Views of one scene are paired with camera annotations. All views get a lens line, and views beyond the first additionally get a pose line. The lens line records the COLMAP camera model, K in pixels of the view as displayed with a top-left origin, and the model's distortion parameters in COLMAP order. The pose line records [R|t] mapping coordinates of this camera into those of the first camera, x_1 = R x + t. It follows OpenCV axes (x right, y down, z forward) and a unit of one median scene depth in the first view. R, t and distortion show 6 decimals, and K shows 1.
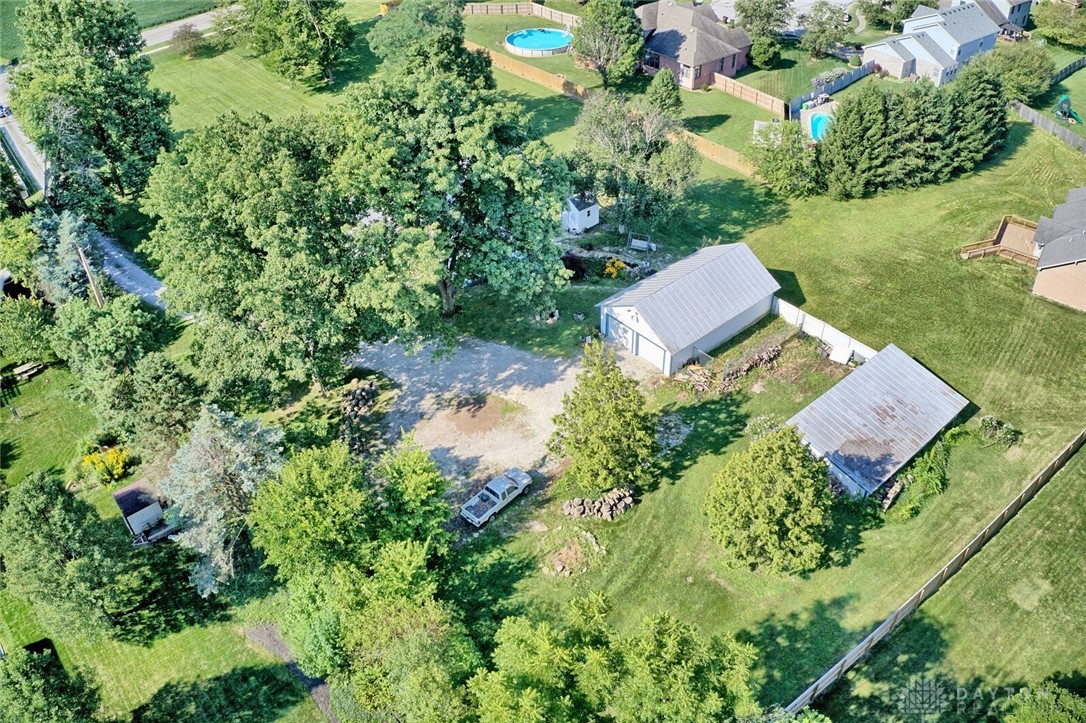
lens RADIAL K [[848.4, 0, 543.0], [0, 848.4, 361.5], [0, 0, 1]] dist [-0.185339, 0.001688]
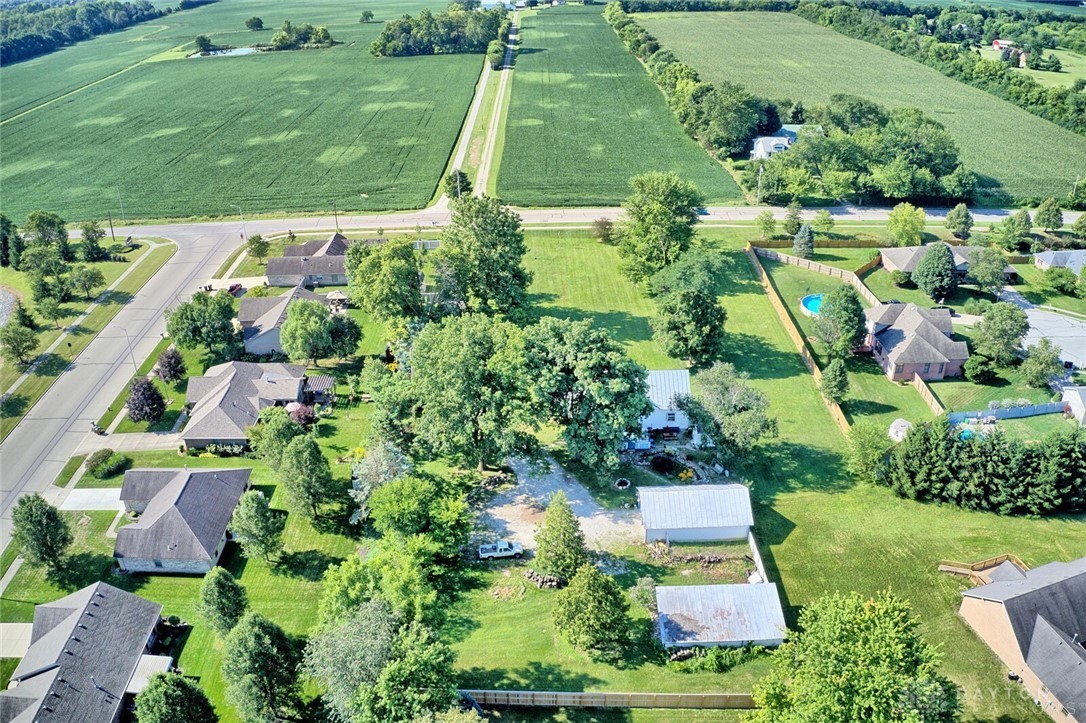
lens RADIAL K [[848.4, 0, 543.0], [0, 848.4, 361.5], [0, 0, 1]] dist [-0.185339, 0.001688]
pose [[0.771982, 0.307567, -0.556278, 0.762919], [-0.402478, 0.913879, -0.053260, -0.131187], [0.491990, 0.265006, 0.829287, -0.487888]]
